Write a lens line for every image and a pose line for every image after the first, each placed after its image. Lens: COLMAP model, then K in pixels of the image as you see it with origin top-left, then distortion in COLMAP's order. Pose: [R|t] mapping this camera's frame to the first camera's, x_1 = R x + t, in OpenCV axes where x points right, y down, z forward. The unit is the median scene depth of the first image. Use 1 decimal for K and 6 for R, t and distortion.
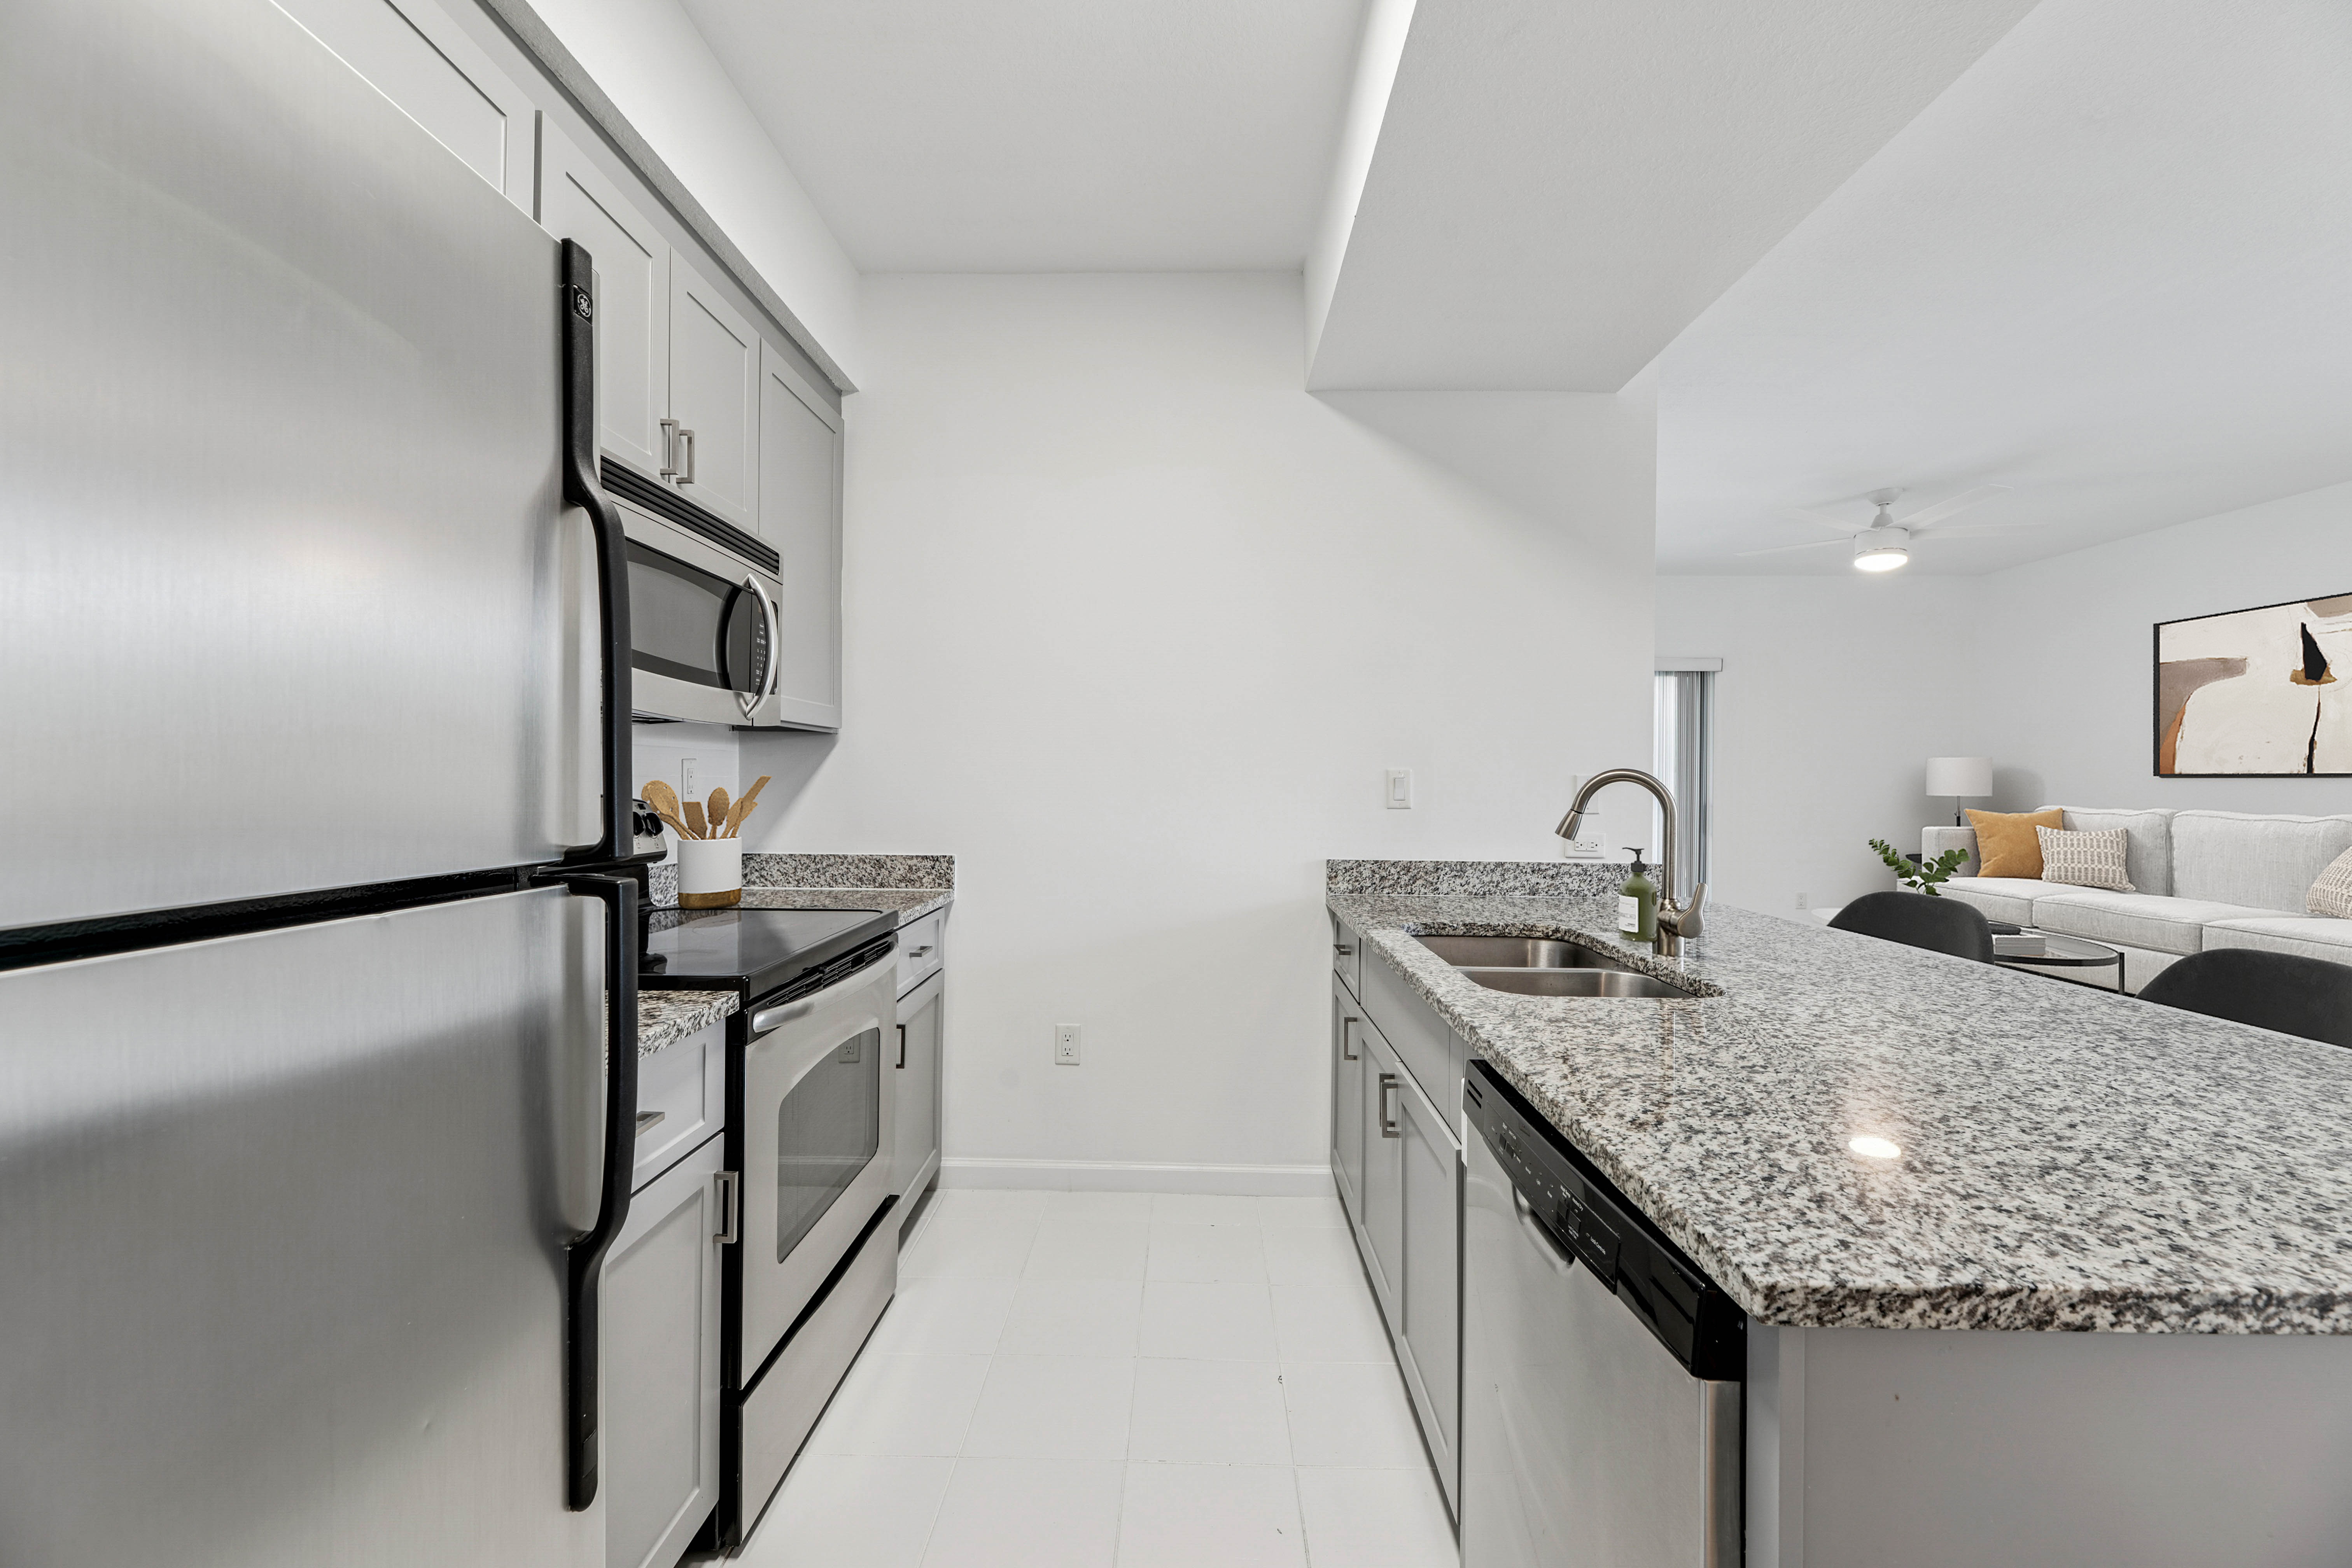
lens RADIAL K [[954.1, 0, 1176.0], [0, 954.1, 784.0], [0, 0, 1]] dist [-0.000183, -0.003123]
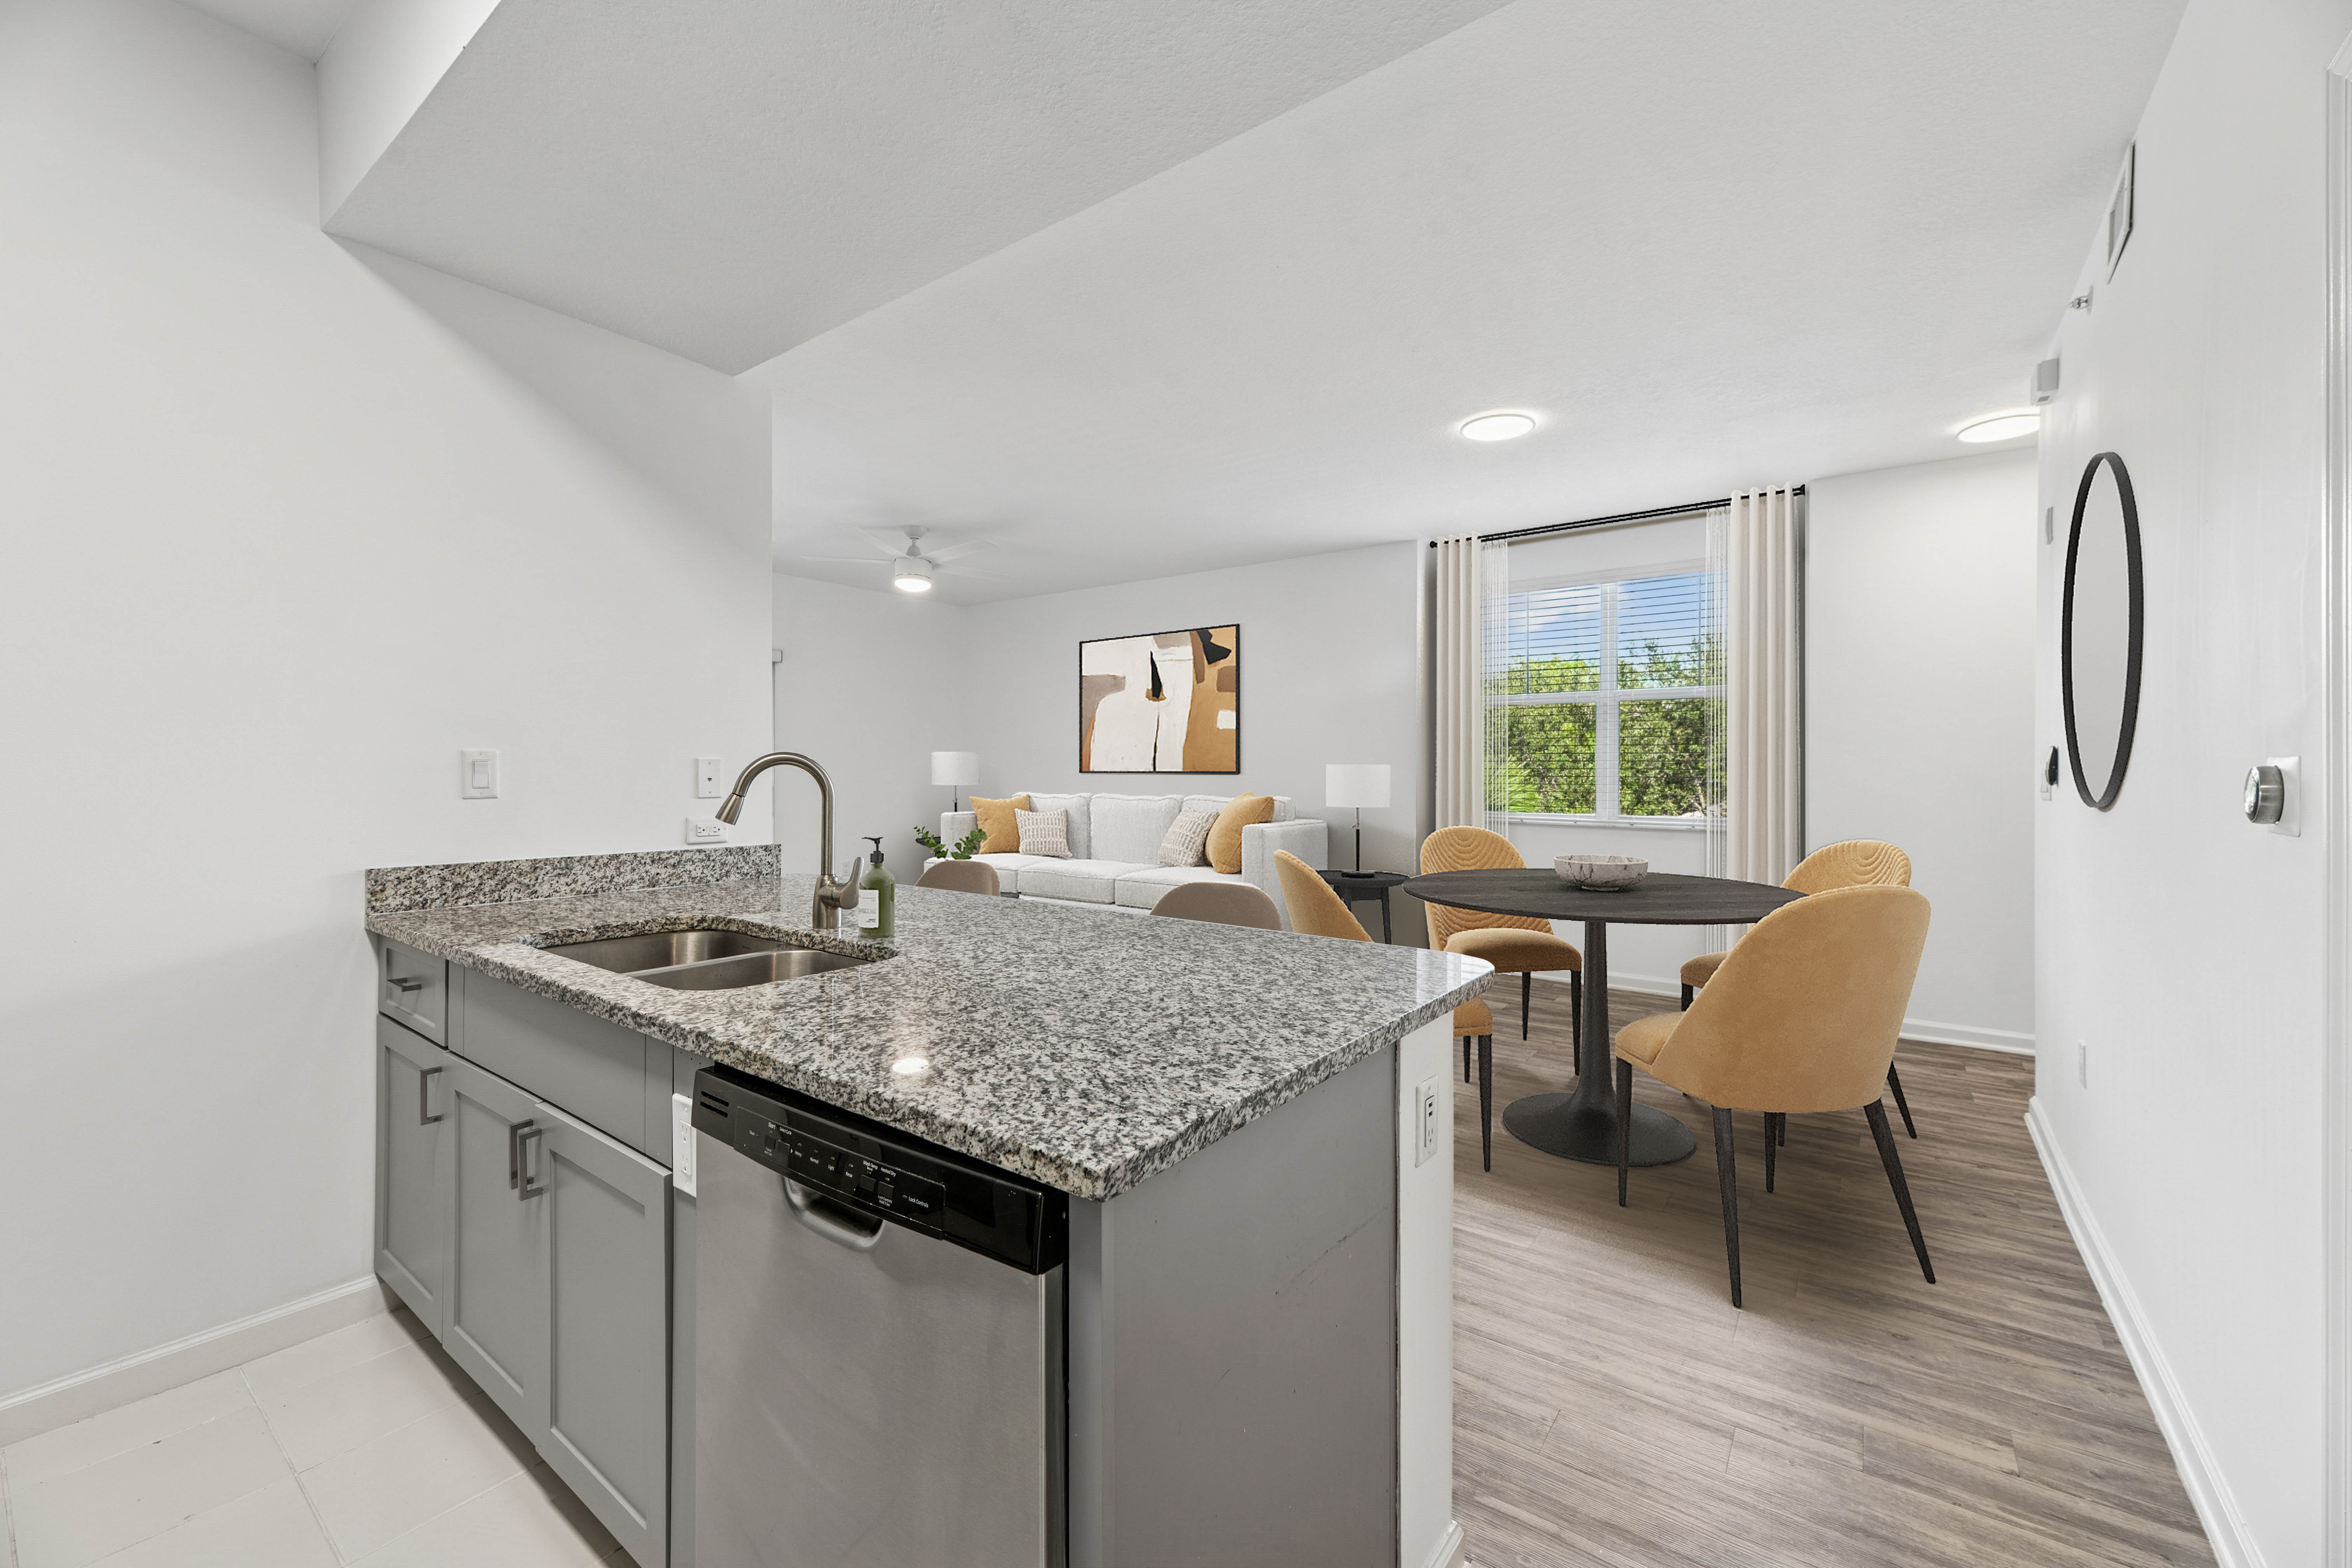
lens RADIAL K [[937.4, 0, 1175.7], [0, 937.4, 771.5], [0, 0, 1]] dist [0.000631, -0.000231]
pose [[0.579146, -0.006708, 0.815196, -0.224520], [0.003970, 0.999977, 0.005408, 0.002394], [-0.815214, 0.000104, 0.579160, 0.159291]]
